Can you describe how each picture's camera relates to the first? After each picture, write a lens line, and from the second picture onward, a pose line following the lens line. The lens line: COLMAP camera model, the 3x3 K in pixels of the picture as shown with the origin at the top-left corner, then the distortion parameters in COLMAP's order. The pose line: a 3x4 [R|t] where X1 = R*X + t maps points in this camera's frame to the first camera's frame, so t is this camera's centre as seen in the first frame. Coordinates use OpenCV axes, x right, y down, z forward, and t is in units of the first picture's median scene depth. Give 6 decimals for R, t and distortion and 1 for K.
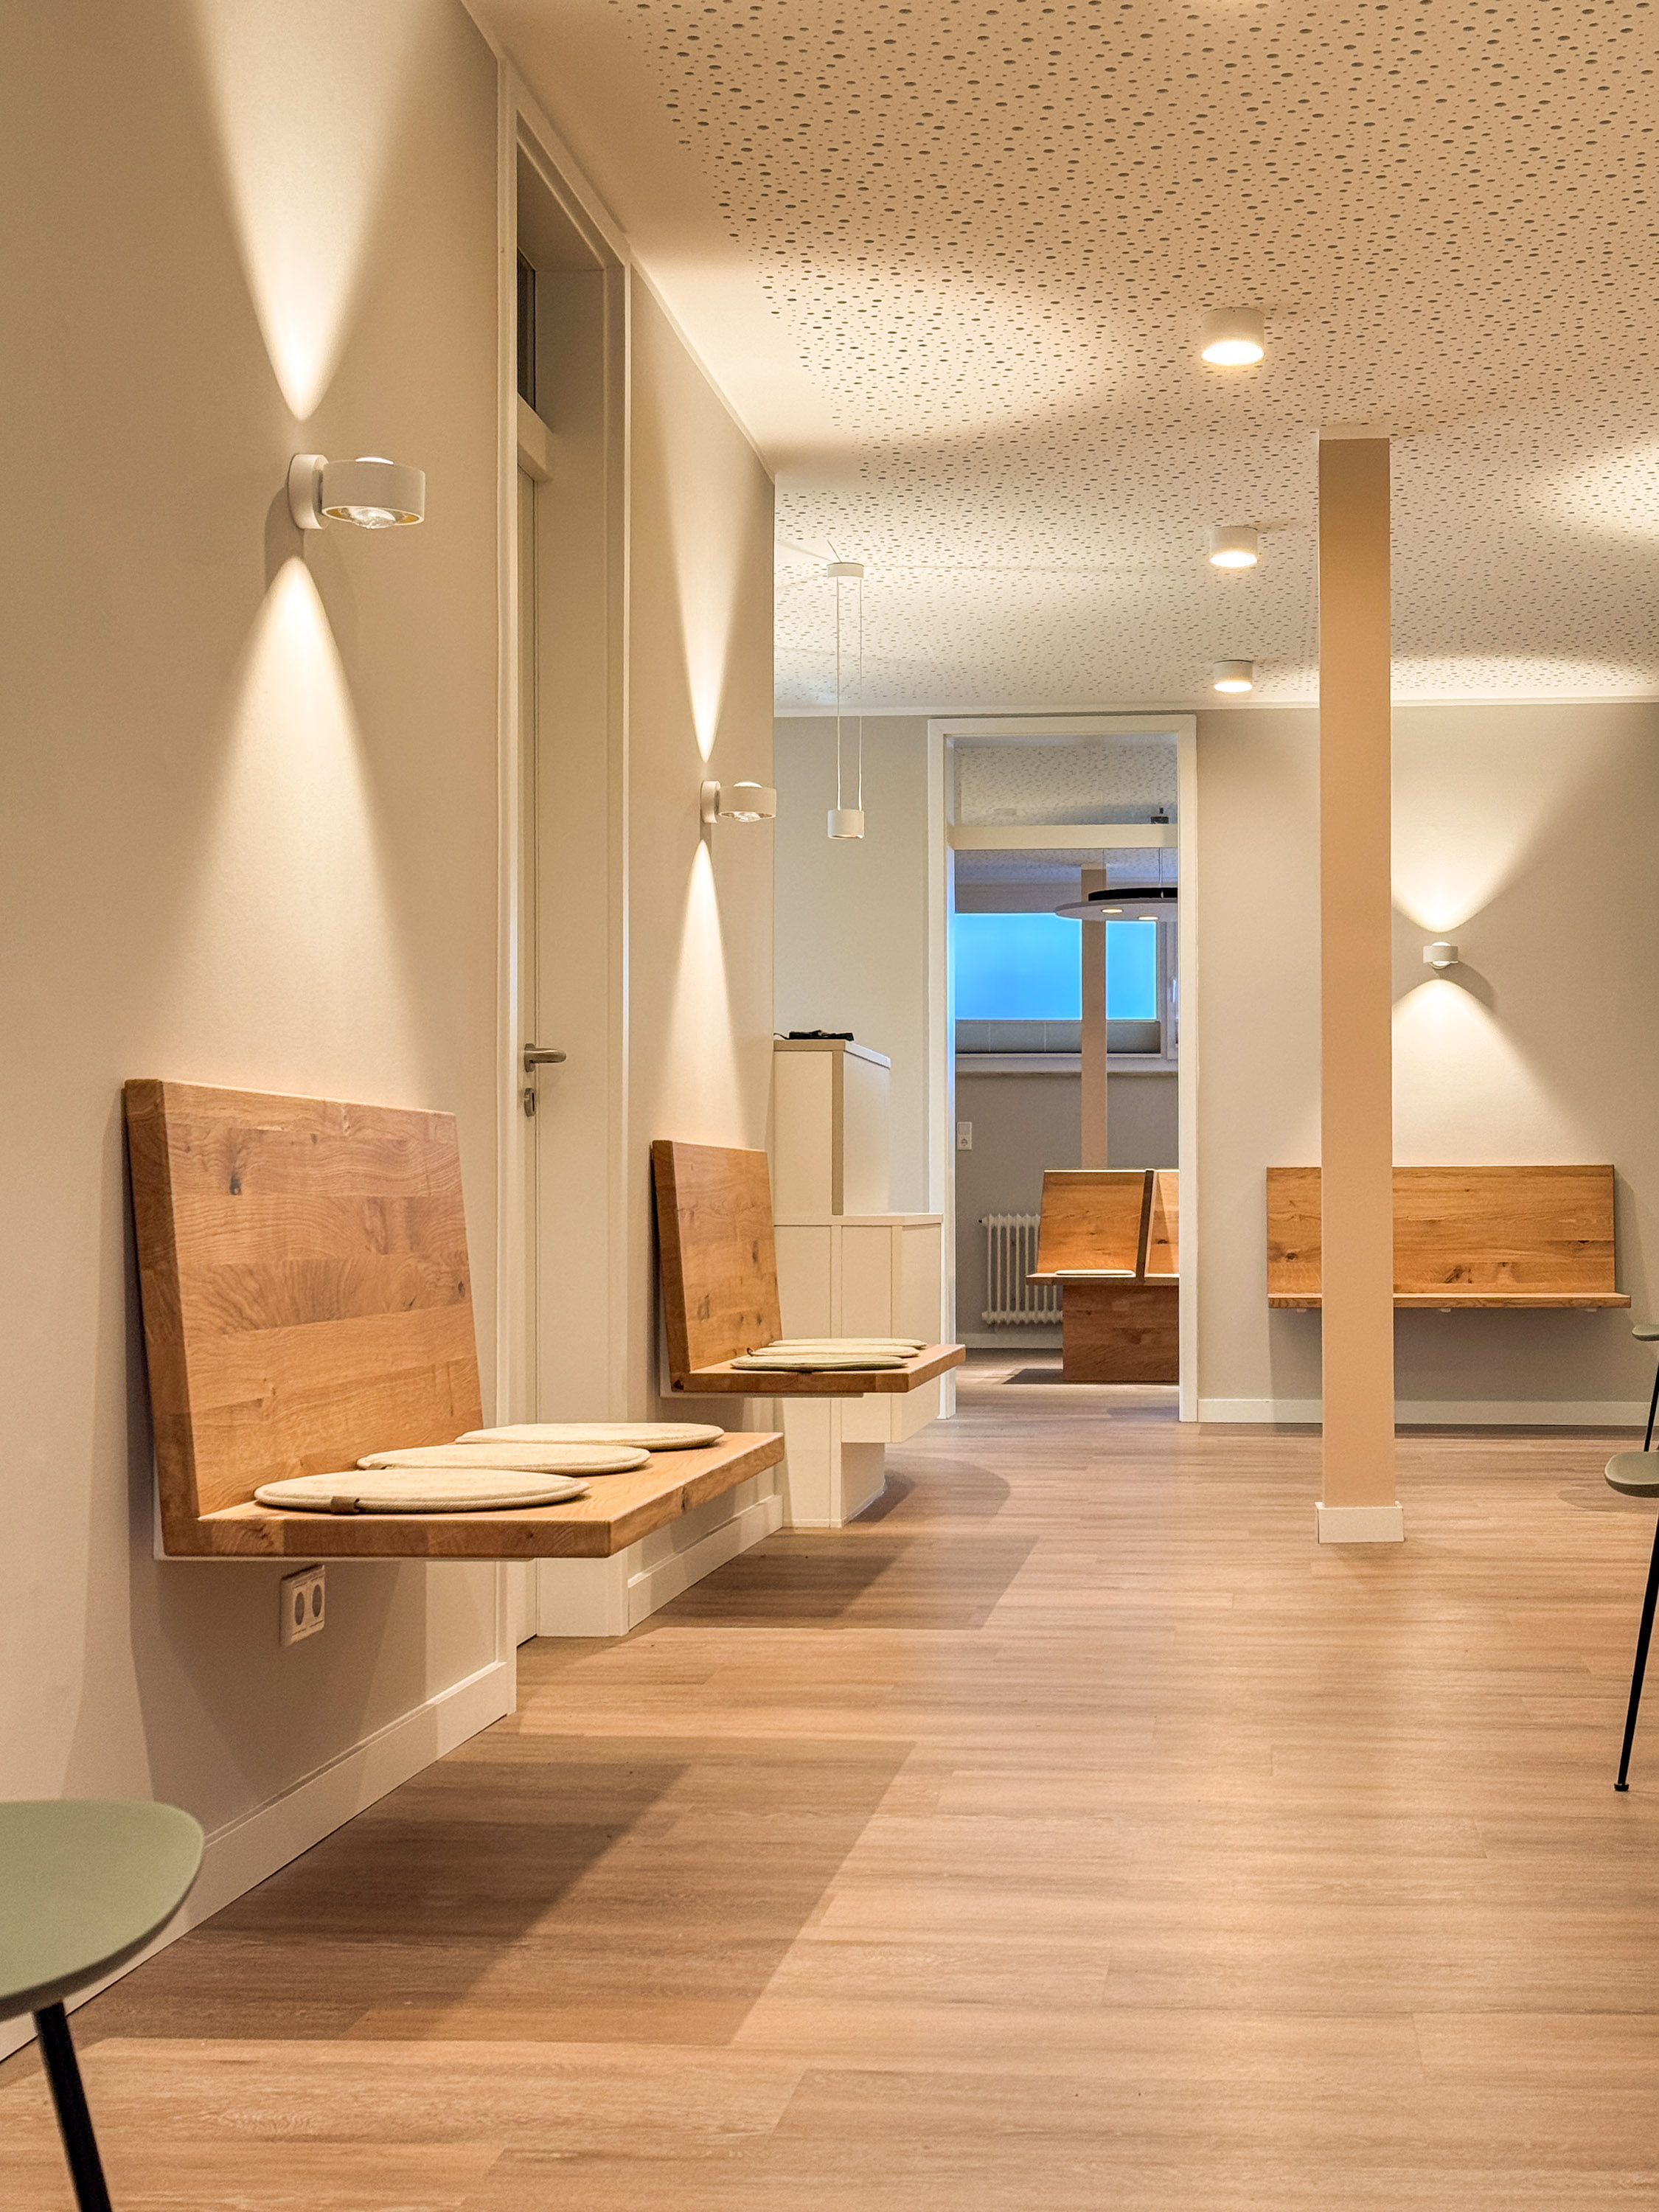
lens RADIAL K [[3147.7, 0, 823.1], [0, 3147.7, 1114.9], [0, 0, 1]] dist [0.013014, 0.000000]
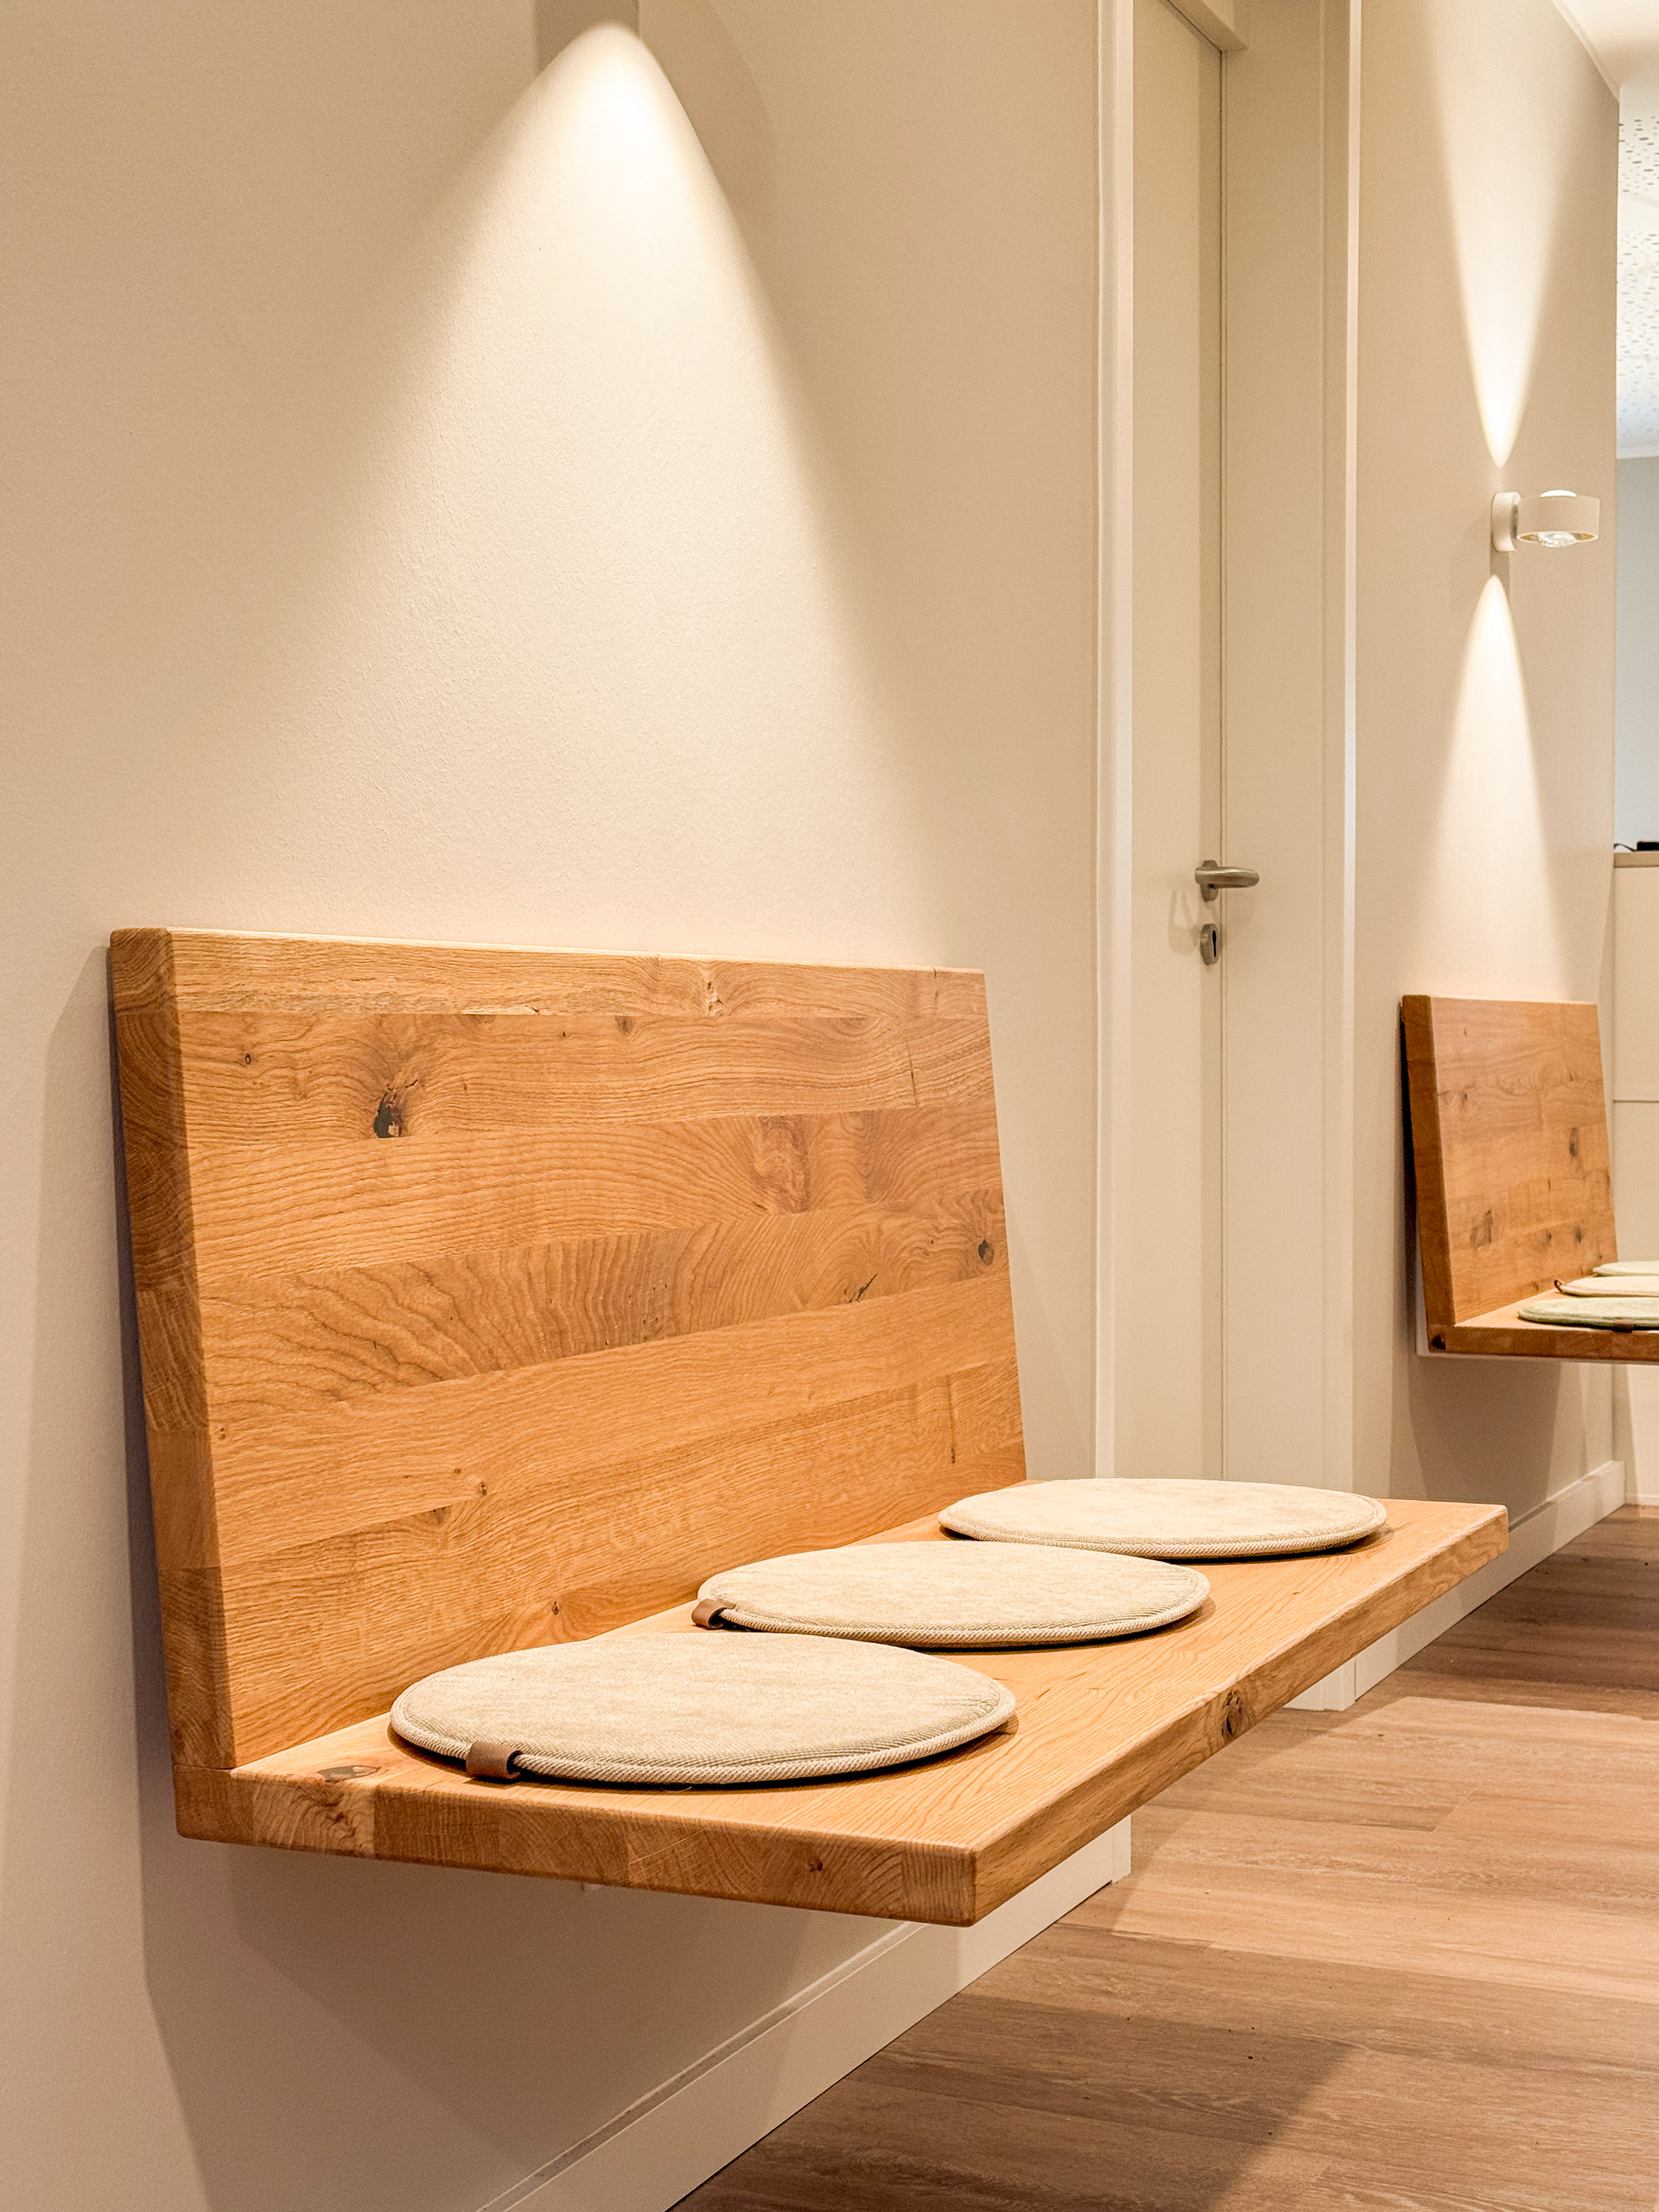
lens RADIAL K [[3147.7, 0, 826.2], [0, 3147.7, 1100.8], [0, 0, 1]] dist [0.013014, 0.000000]
pose [[0.958125, -0.000127, -0.286352, 0.036920], [0.014115, 0.998805, 0.046786, -0.004637], [0.286004, -0.048868, 0.956982, 0.435192]]
